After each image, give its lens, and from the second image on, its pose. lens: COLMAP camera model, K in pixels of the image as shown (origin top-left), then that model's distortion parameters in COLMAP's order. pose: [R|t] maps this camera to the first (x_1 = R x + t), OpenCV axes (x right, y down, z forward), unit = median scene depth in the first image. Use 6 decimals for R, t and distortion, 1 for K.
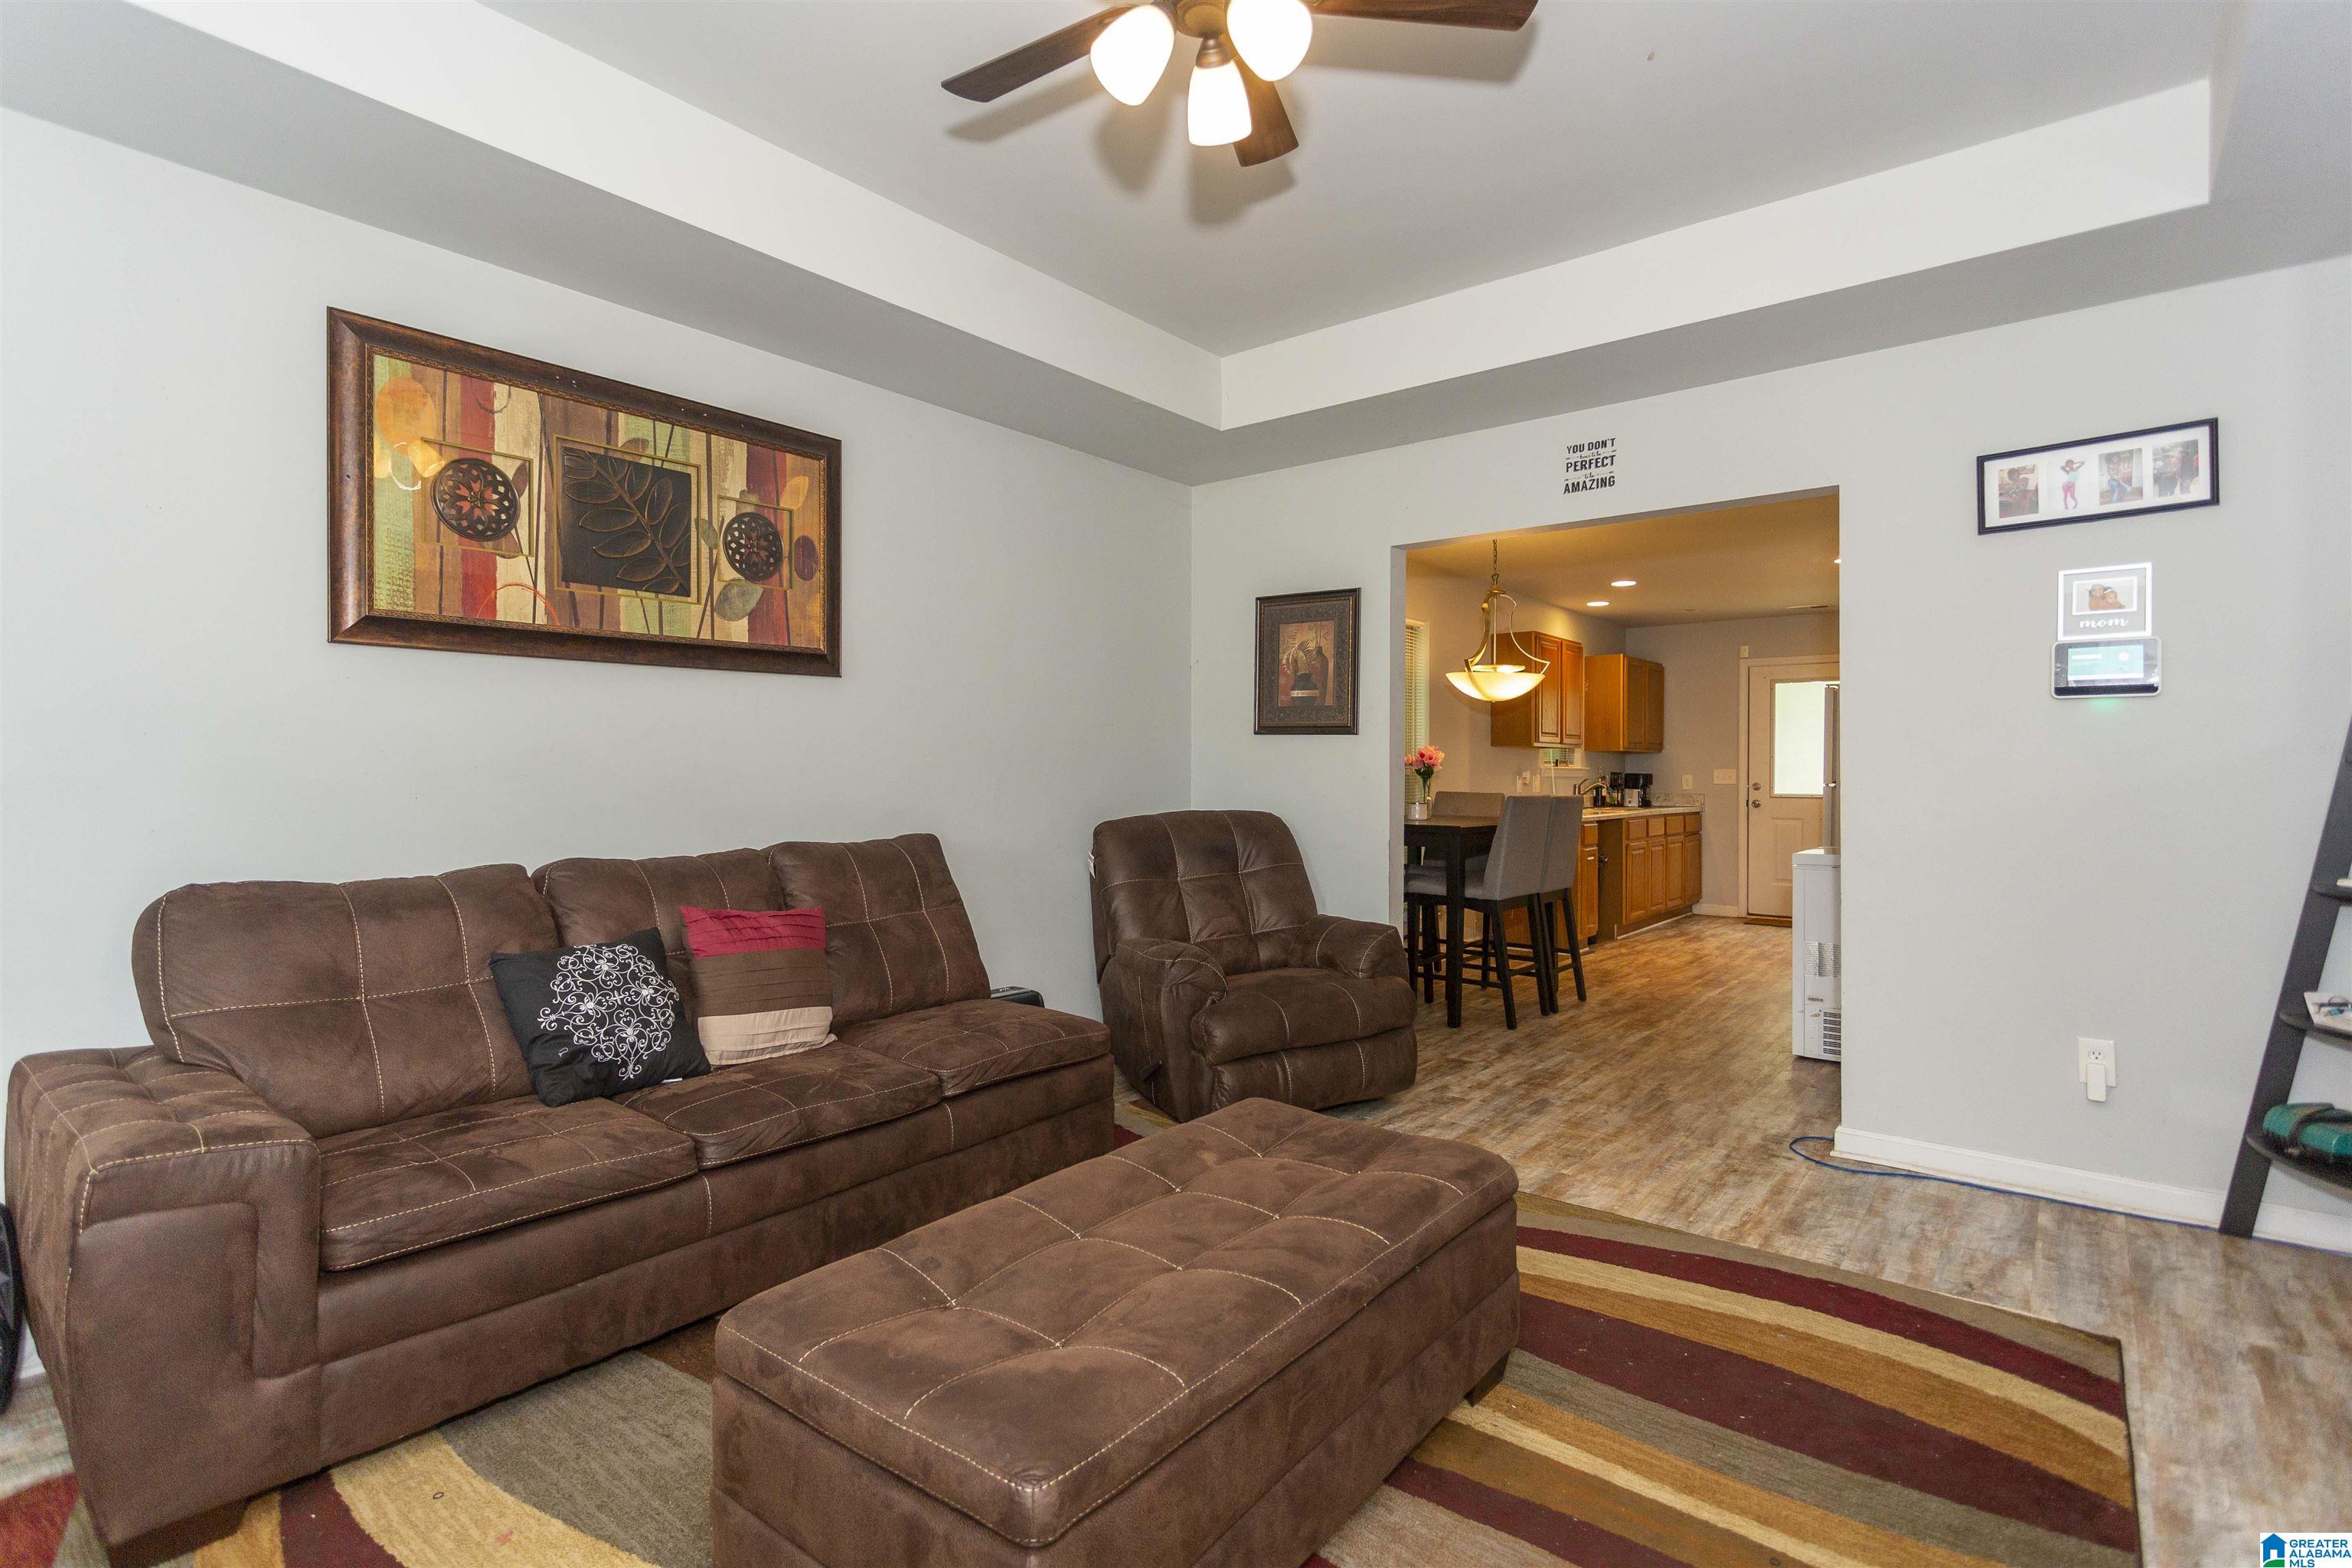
lens RADIAL K [[1116.2, 0, 1173.7], [0, 1116.2, 767.8], [0, 0, 1]] dist [0.000851, 0.000913]
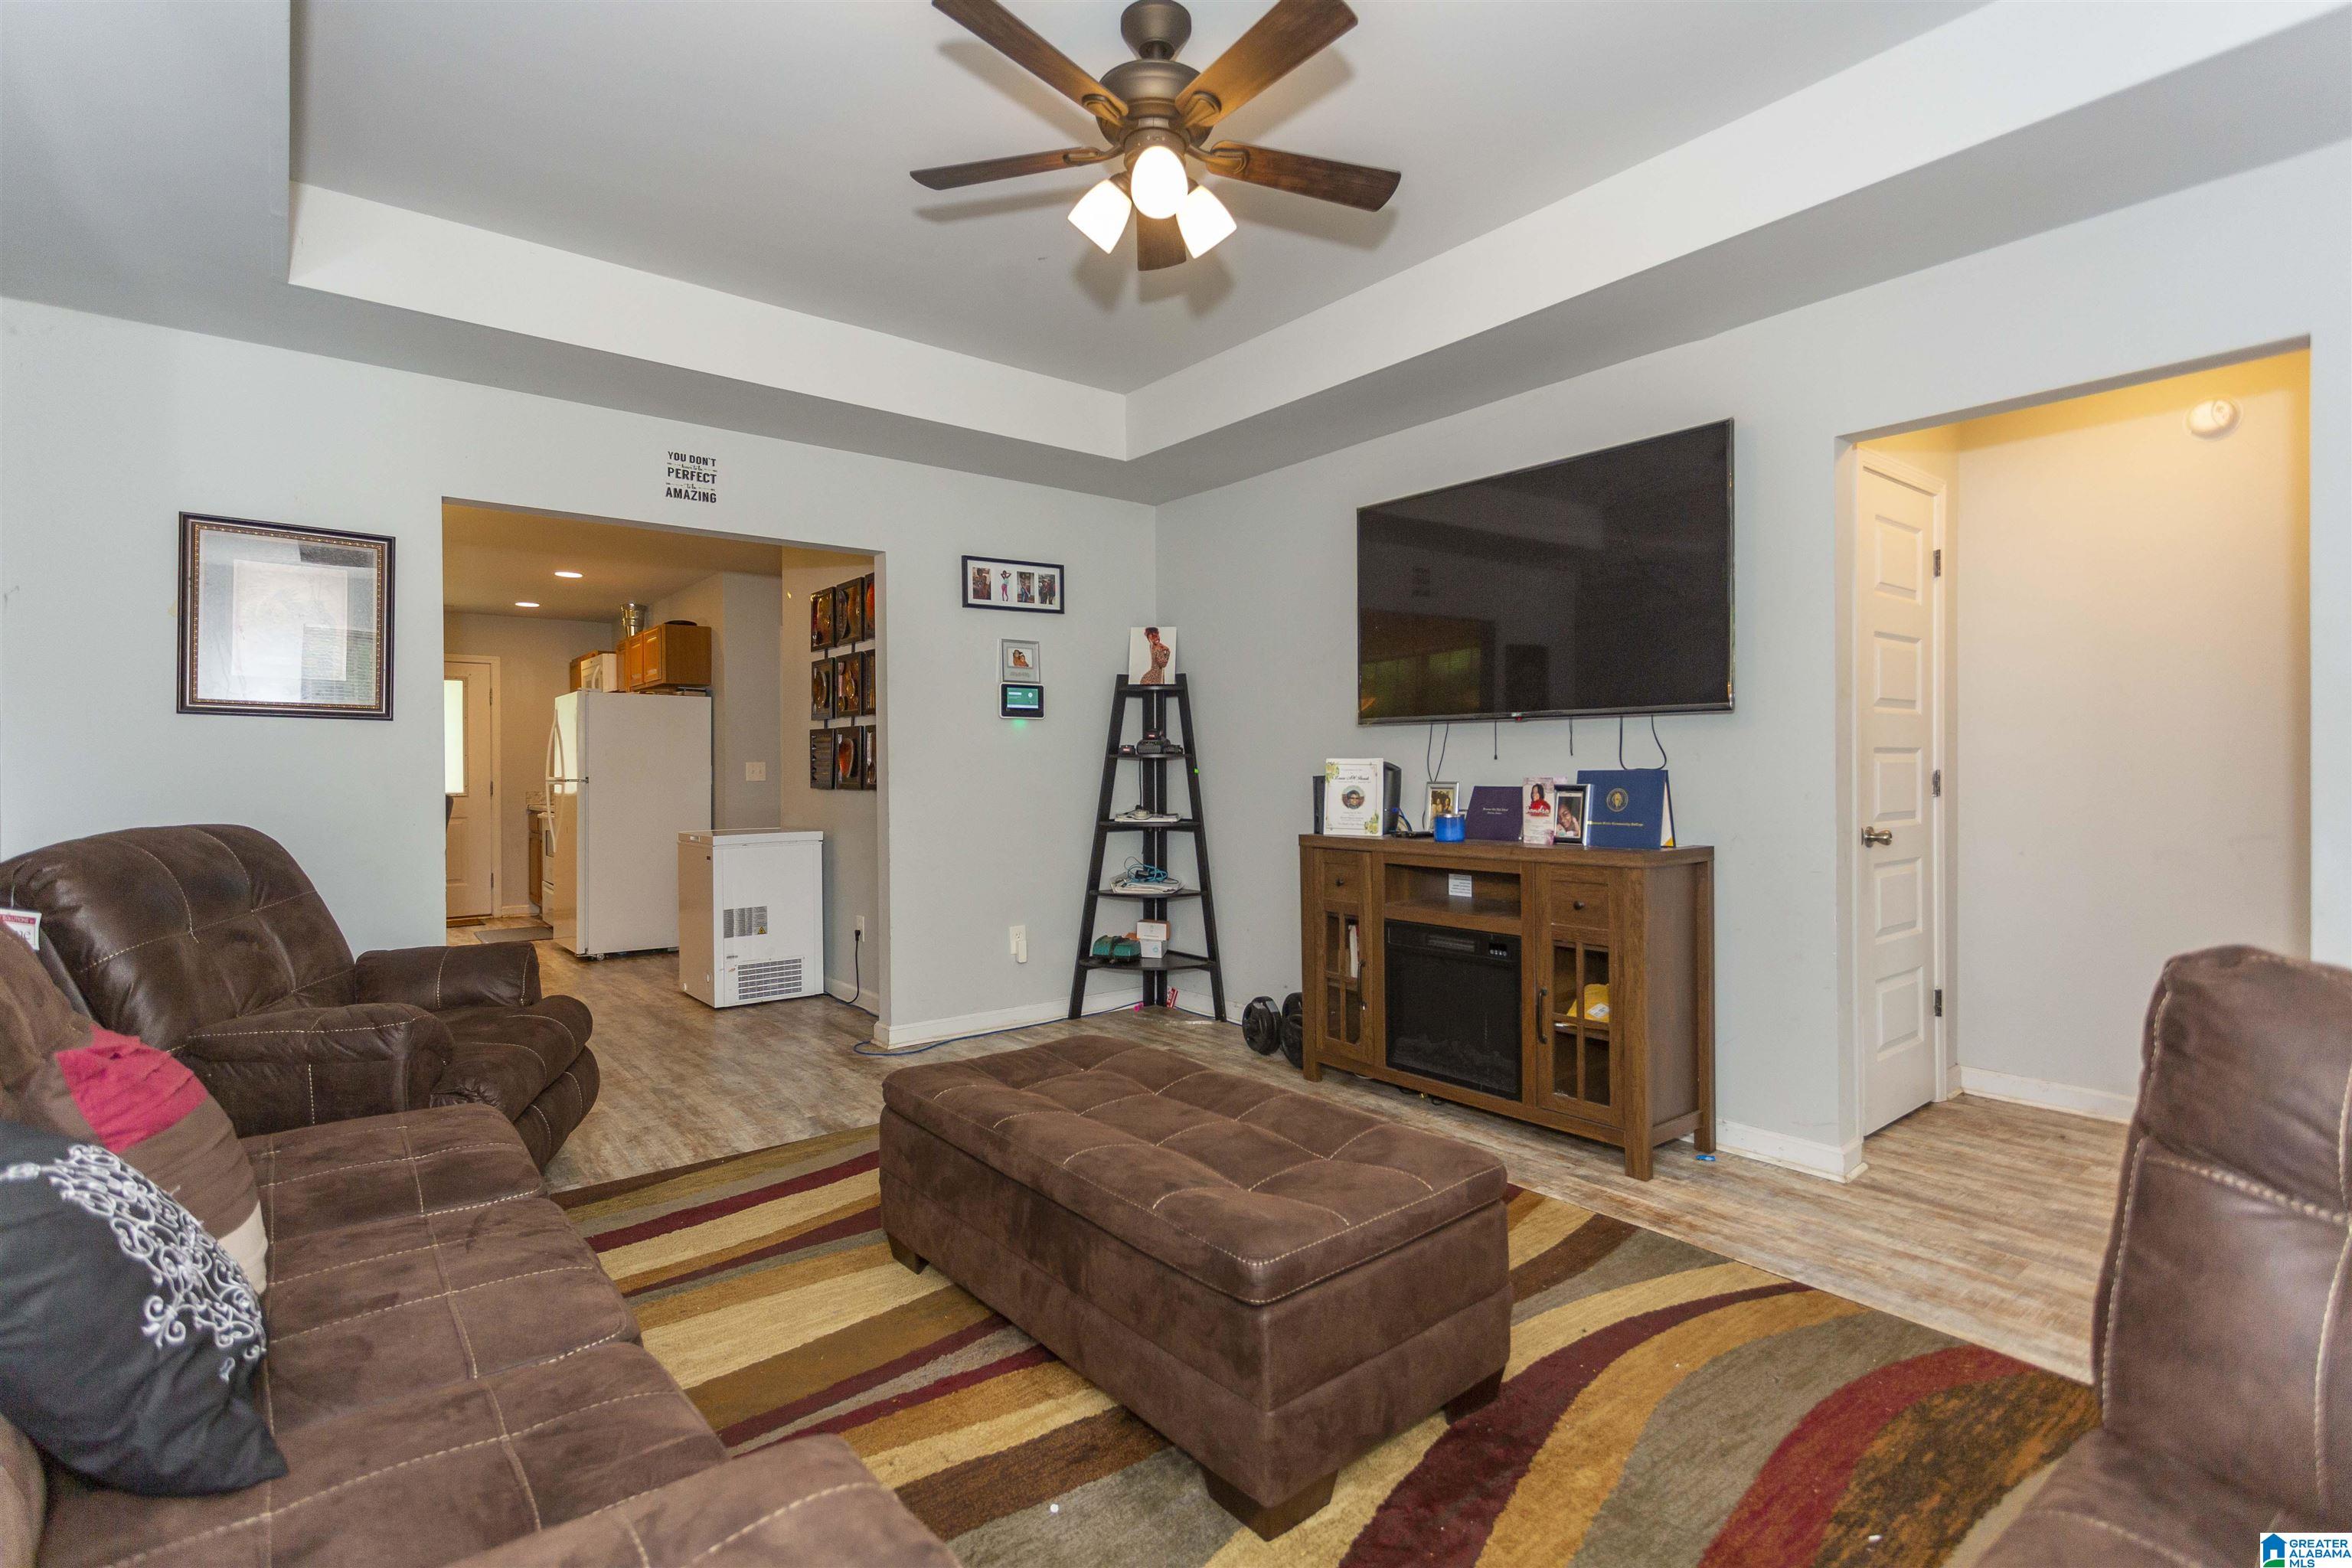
lens RADIAL K [[1116.2, 0, 1173.7], [0, 1116.2, 767.8], [0, 0, 1]] dist [0.000851, 0.000913]
pose [[0.216454, -0.002585, 0.976289, -0.709122], [0.003857, 0.999991, 0.001793, 0.006922], [-0.976285, 0.003378, 0.216462, 0.406404]]
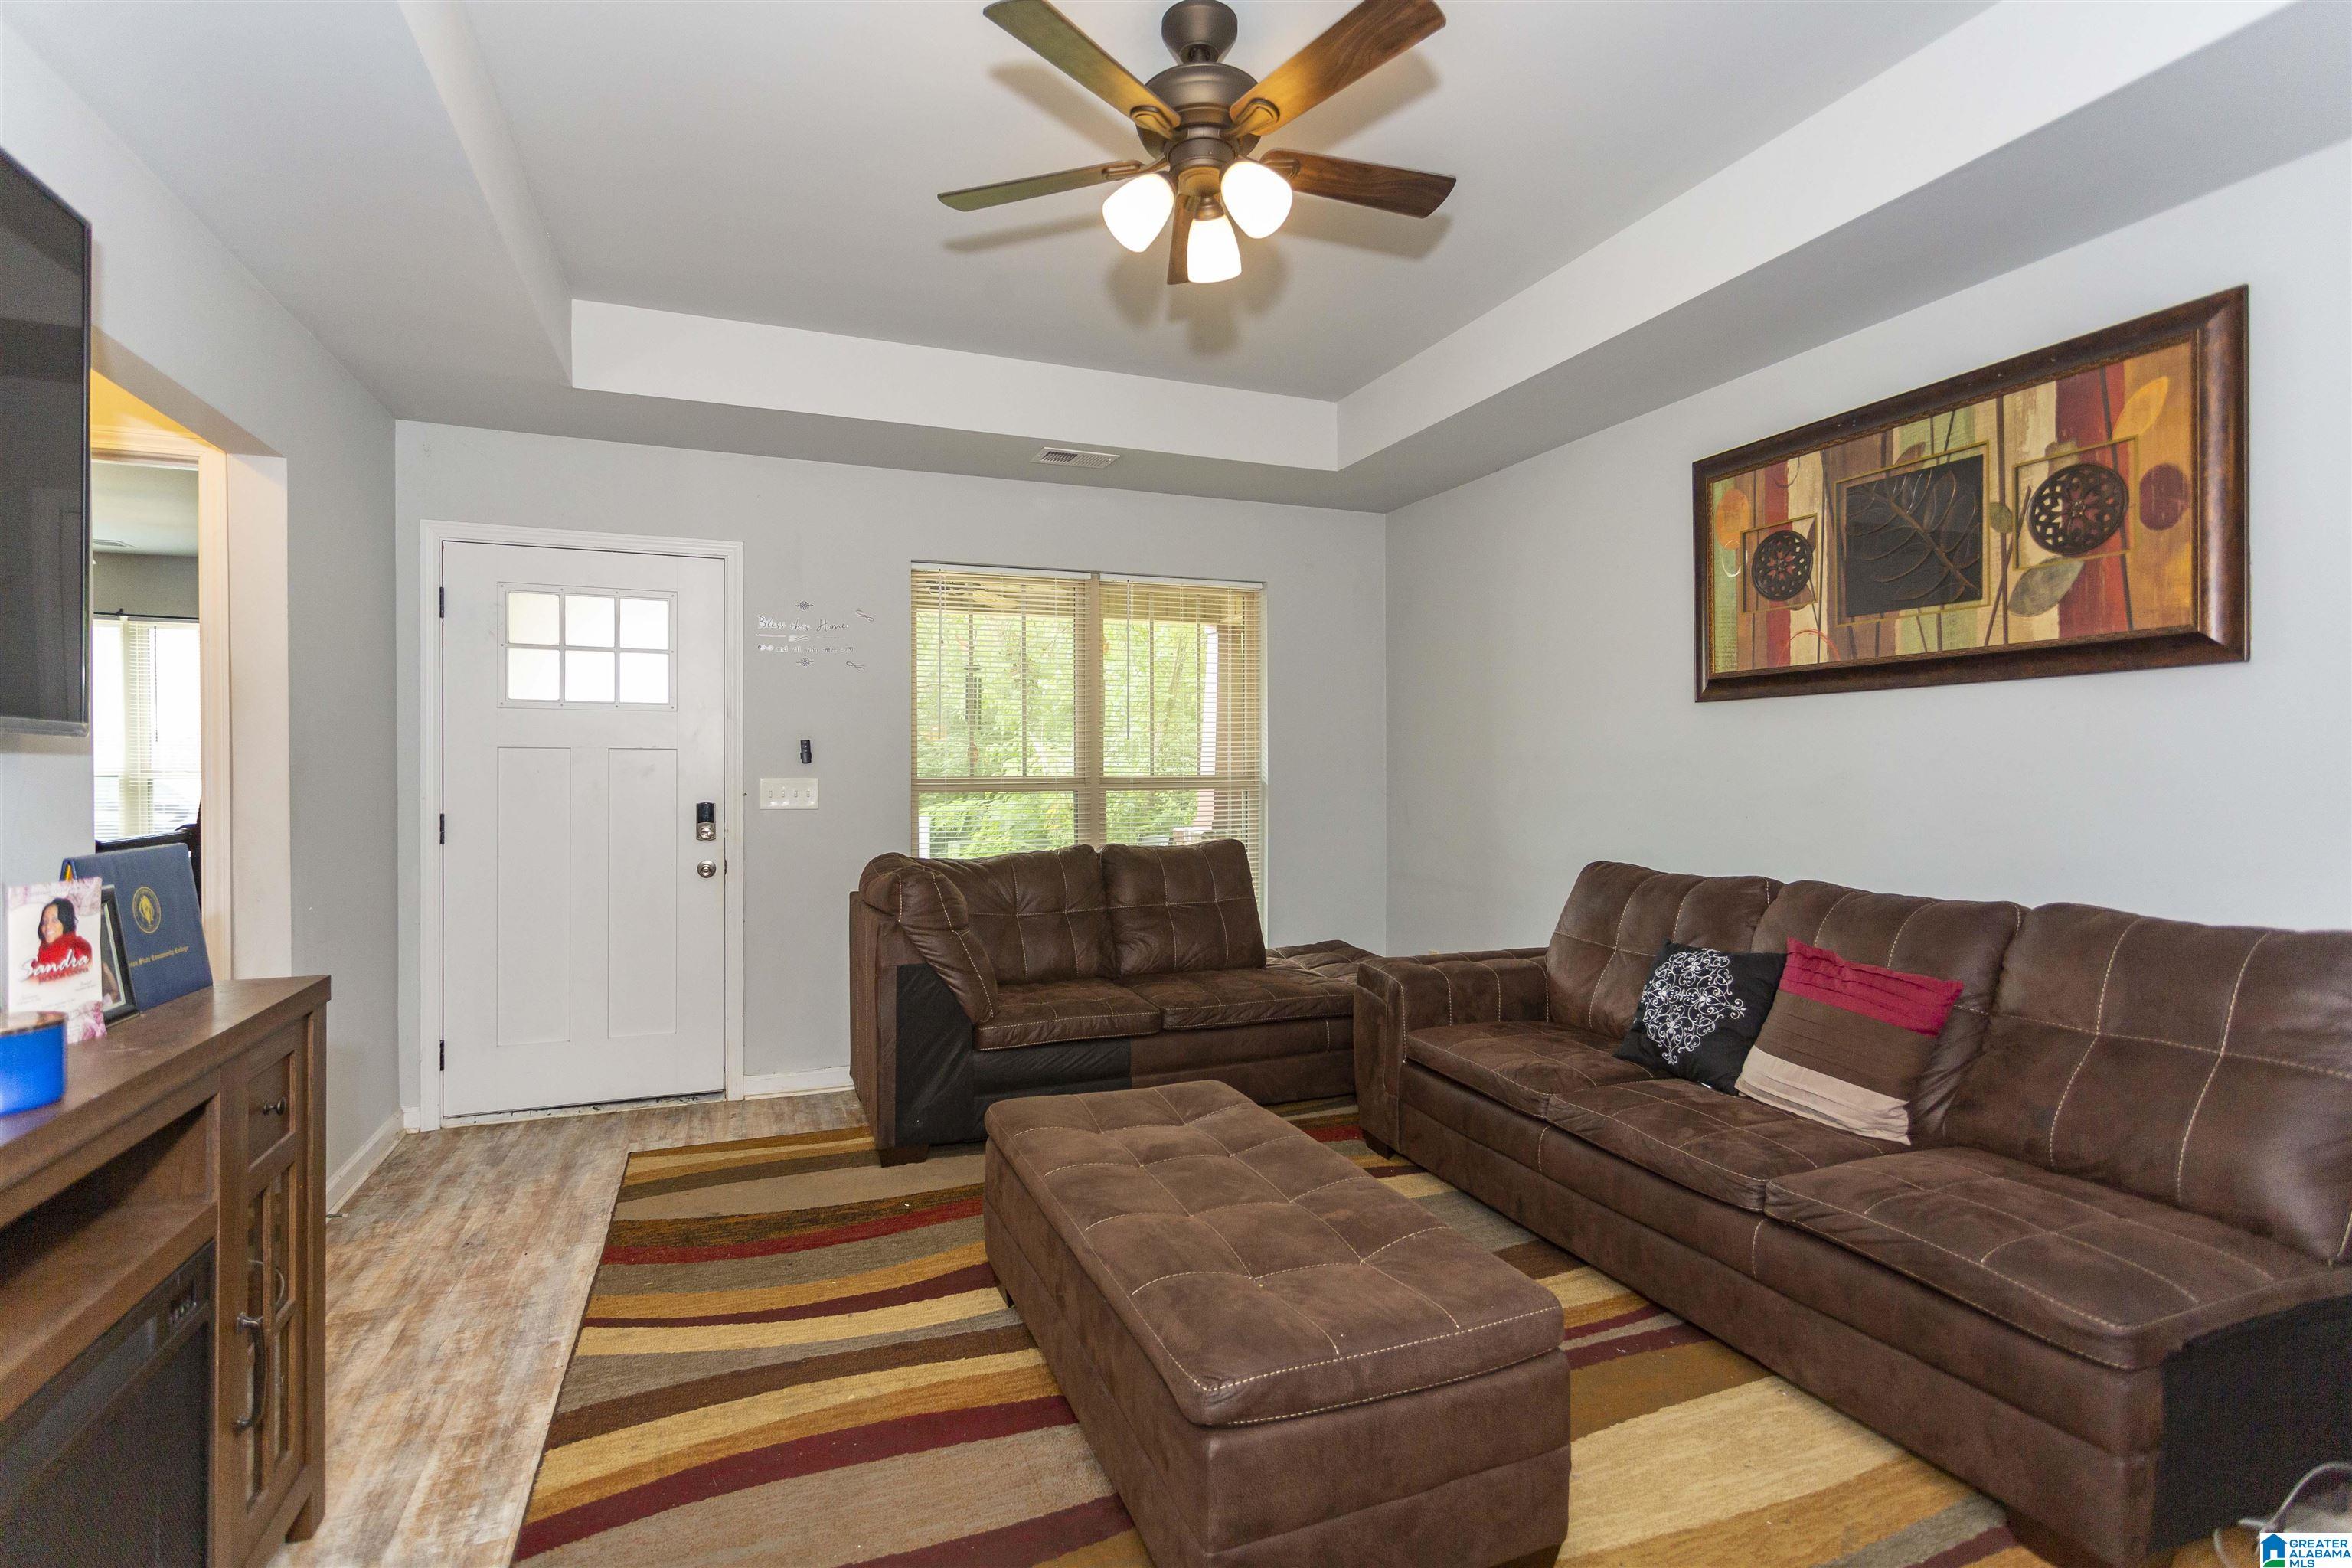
lens RADIAL K [[1103.4, 0, 1169.1], [0, 1103.4, 767.4], [0, 0, 1]] dist [0.004423, 0.000971]
pose [[-0.487157, -0.000356, -0.873314, 0.626384], [0.001059, 0.999999, -0.000998, -0.024755], [0.873314, -0.001411, -0.487156, 0.895084]]
